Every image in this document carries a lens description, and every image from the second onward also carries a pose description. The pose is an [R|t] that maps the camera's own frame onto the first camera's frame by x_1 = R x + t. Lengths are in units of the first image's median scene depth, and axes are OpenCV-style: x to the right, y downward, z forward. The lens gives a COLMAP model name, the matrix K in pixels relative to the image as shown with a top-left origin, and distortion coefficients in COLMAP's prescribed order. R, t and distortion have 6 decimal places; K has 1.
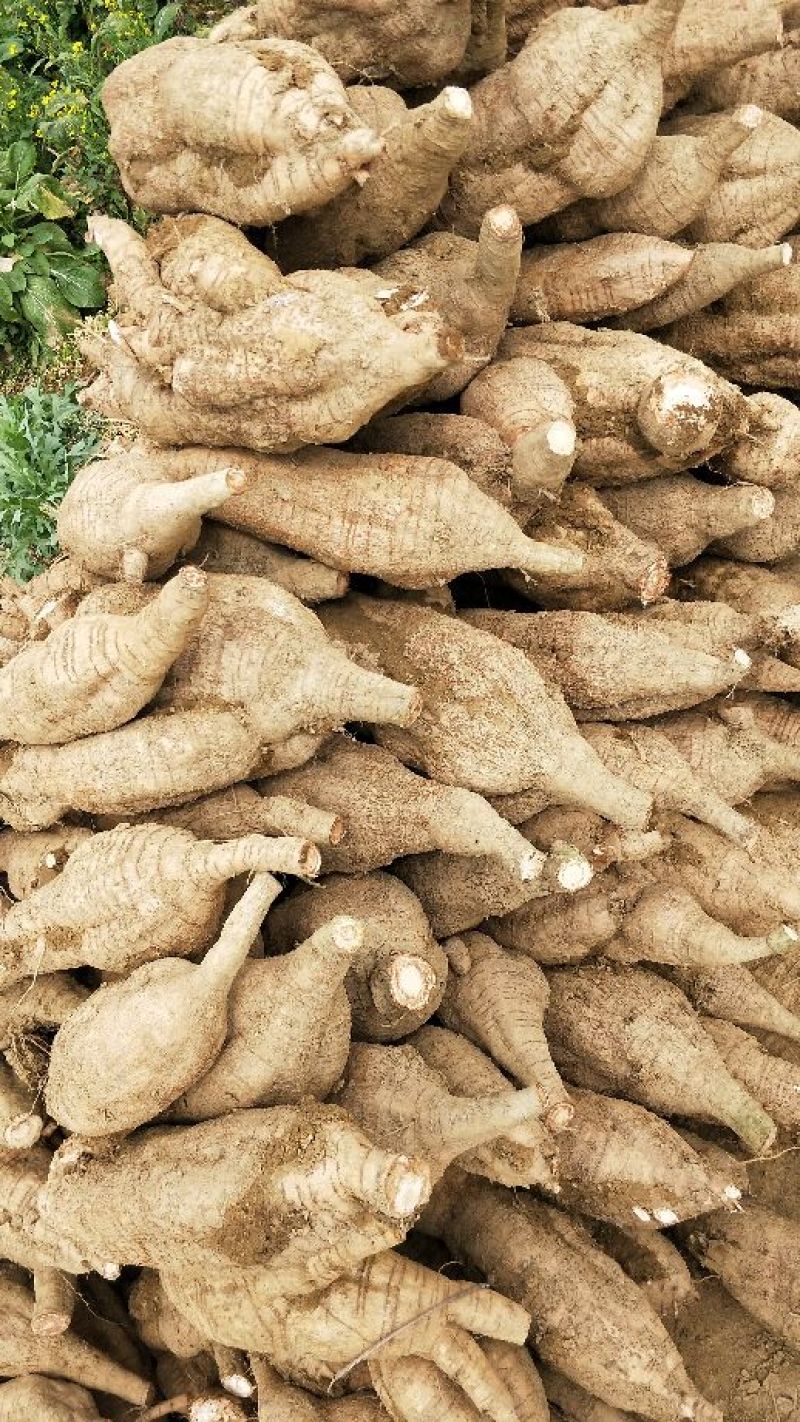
lens RADIAL K [[1097.1, 0, 362.4], [0, 1097.1, 711.3], [0, 0, 1]] dist [0.088201, -0.173945]
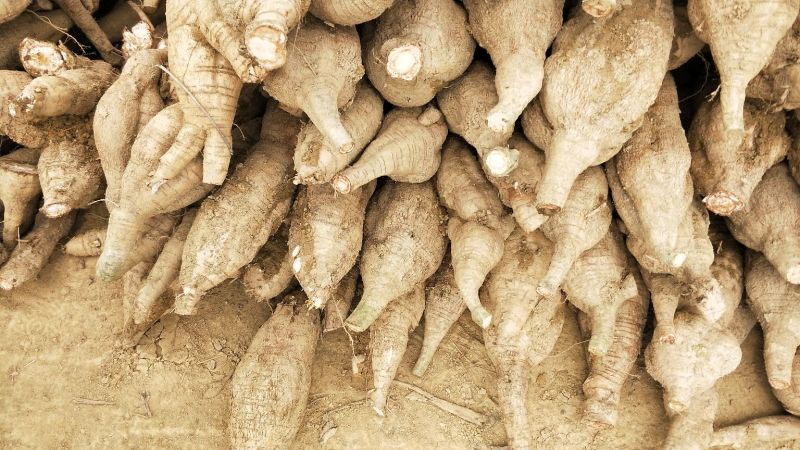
lens RADIAL K [[617.2, 0, 410.8], [0, 617.2, 207.1], [0, 0, 1]] dist [0.088201, -0.173945]
pose [[0.192119, 0.981331, 0.008919, 0.197490], [-0.950492, 0.183804, 0.250560, 0.058697], [0.244243, -0.056615, 0.968060, 0.172424]]
